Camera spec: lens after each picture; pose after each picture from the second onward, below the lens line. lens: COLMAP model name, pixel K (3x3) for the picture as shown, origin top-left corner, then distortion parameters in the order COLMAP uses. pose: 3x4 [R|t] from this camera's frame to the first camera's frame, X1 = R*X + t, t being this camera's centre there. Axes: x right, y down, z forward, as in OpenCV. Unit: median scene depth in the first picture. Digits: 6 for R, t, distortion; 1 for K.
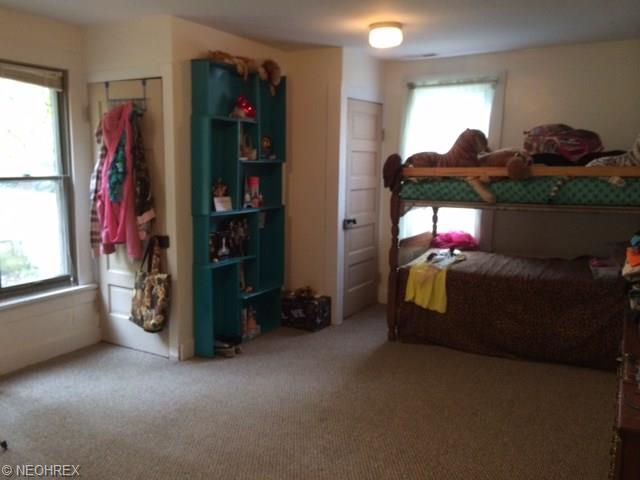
lens RADIAL K [[551.0, 0, 319.8], [0, 551.0, 240.0], [0, 0, 1]] dist [0.055719, -0.036684]
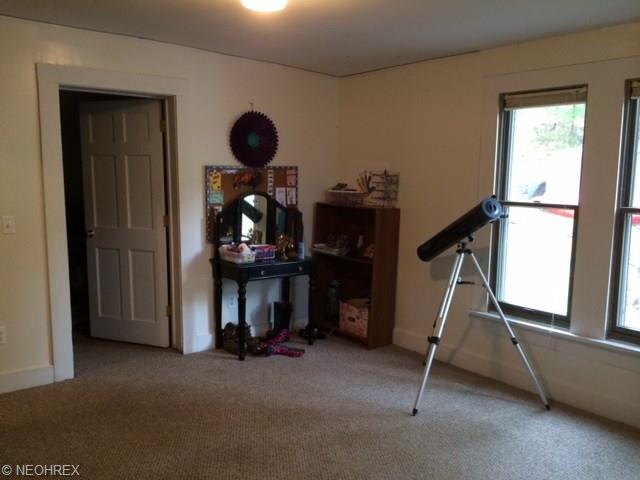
lens RADIAL K [[551.0, 0, 319.9], [0, 551.0, 240.5], [0, 0, 1]] dist [0.055719, -0.036684]
pose [[-0.359682, 0.080201, -0.929622, 0.500669], [-0.160045, 0.976231, 0.146146, -0.120873], [0.919247, 0.201348, -0.338297, 0.915665]]
